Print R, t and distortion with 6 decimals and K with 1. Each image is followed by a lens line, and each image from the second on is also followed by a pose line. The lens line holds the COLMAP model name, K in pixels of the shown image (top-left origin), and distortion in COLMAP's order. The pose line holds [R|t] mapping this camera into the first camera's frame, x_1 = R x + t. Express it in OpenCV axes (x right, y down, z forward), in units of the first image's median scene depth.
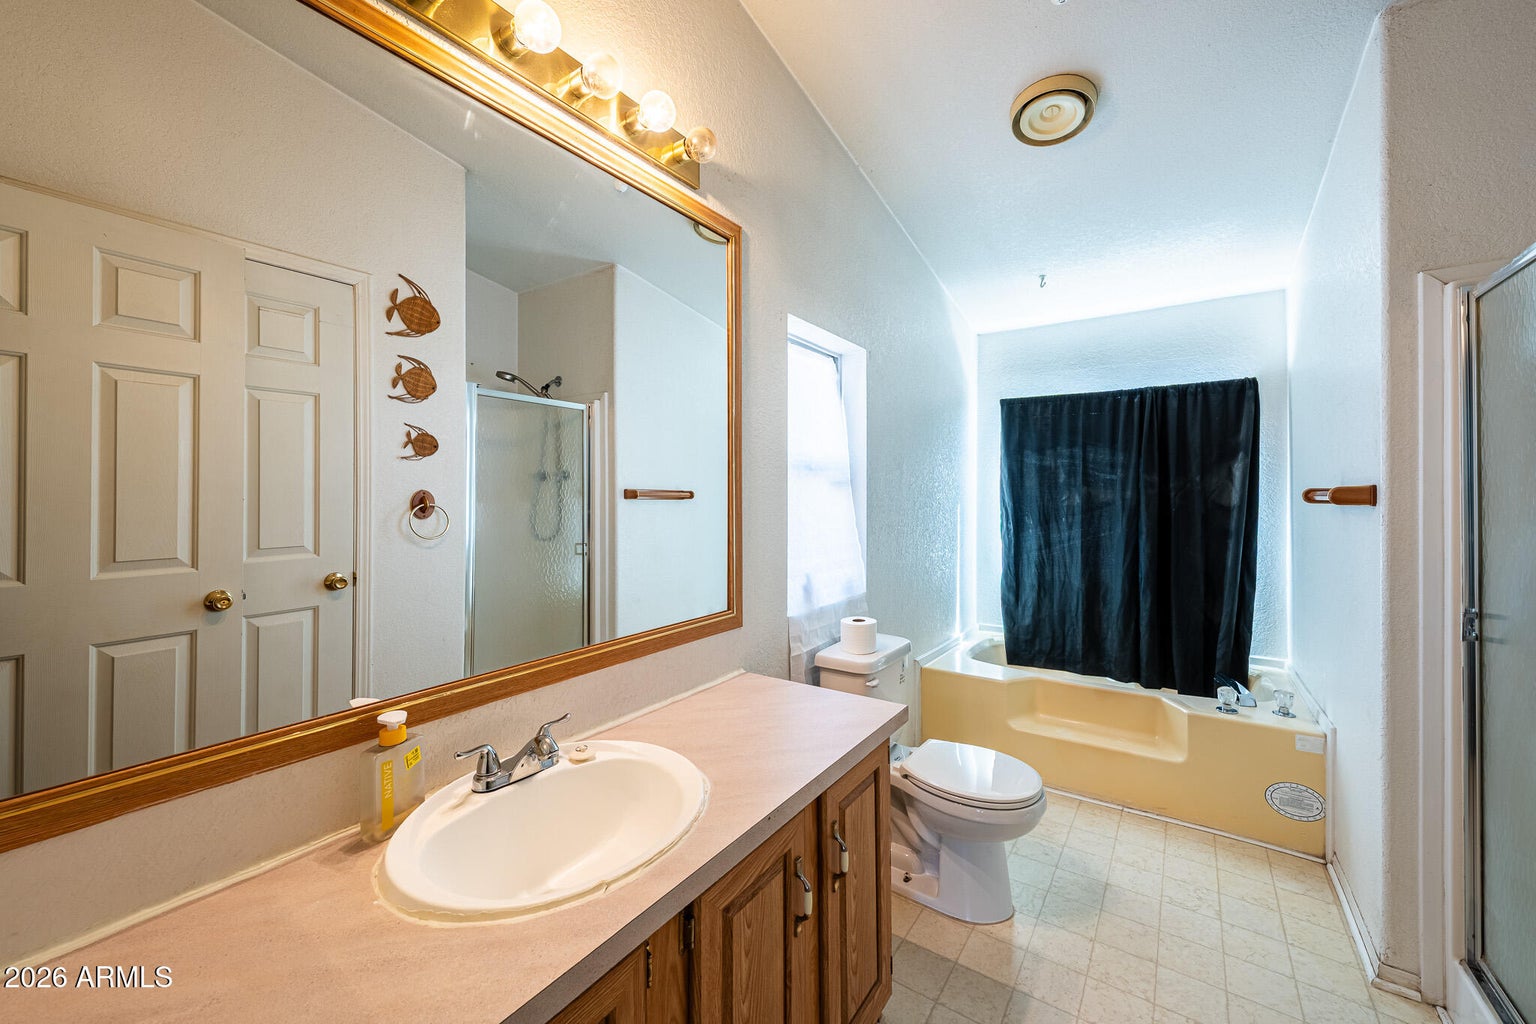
lens RADIAL K [[606.4, 0, 771.7], [0, 606.4, 482.4], [0, 0, 1]] dist [-0.000443, -0.000050]
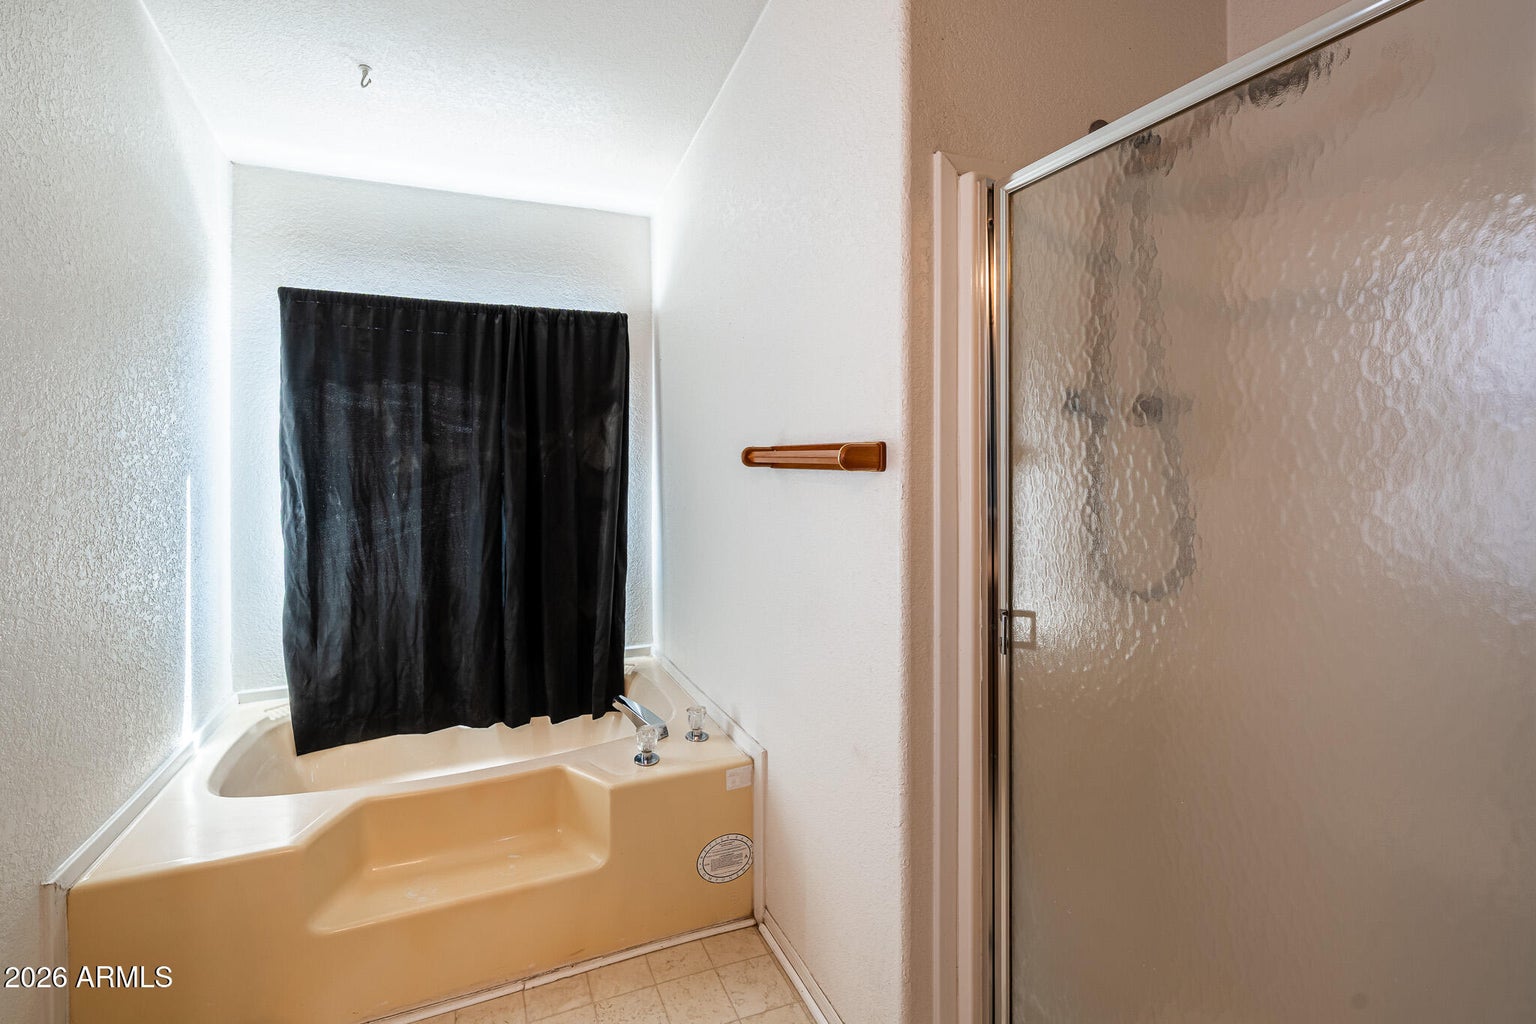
lens RADIAL K [[716.9, 0, 764.3], [0, 716.9, 464.9], [0, 0, 1]] dist [-0.003332, -0.000314]
pose [[0.571329, -0.015213, 0.820580, 0.094035], [-0.012276, 0.999558, 0.027078, 0.004469], [-0.820630, -0.025544, 0.570889, 0.267532]]
